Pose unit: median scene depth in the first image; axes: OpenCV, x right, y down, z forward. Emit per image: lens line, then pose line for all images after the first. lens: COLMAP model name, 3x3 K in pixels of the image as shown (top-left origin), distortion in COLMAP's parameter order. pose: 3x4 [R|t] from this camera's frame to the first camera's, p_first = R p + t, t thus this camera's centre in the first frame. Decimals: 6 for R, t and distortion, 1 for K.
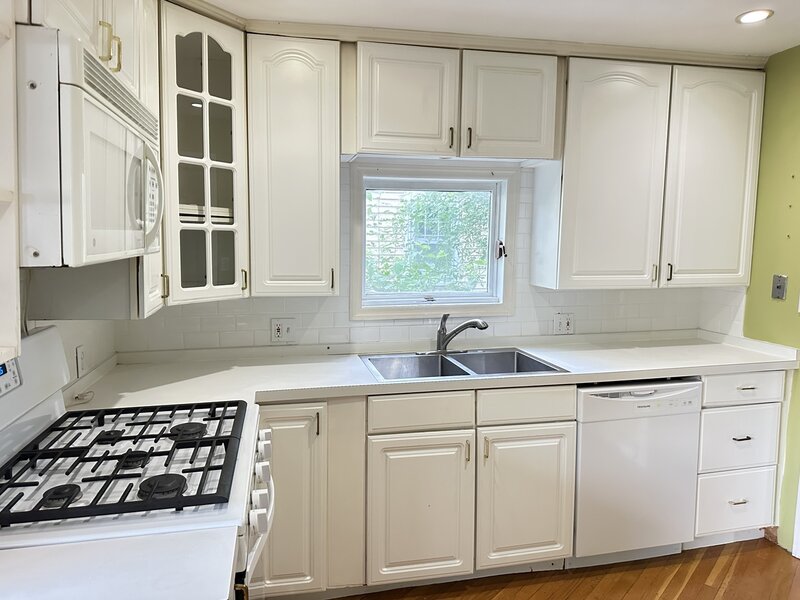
lens RADIAL K [[546.7, 0, 395.9], [0, 546.7, 297.8], [0, 0, 1]] dist [0.078989, -0.097595]
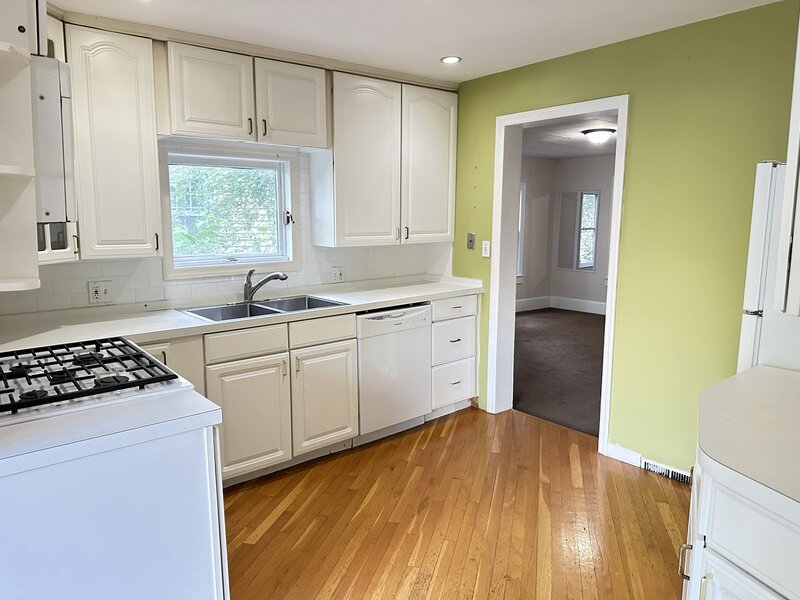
lens RADIAL K [[546.7, 0, 395.9], [0, 546.7, 297.8], [0, 0, 1]] dist [0.078989, -0.097595]
pose [[0.892623, -0.073994, 0.444690, -0.180313], [0.053469, 0.996852, 0.058543, 0.038689], [-0.447622, -0.028480, 0.893769, -0.265704]]
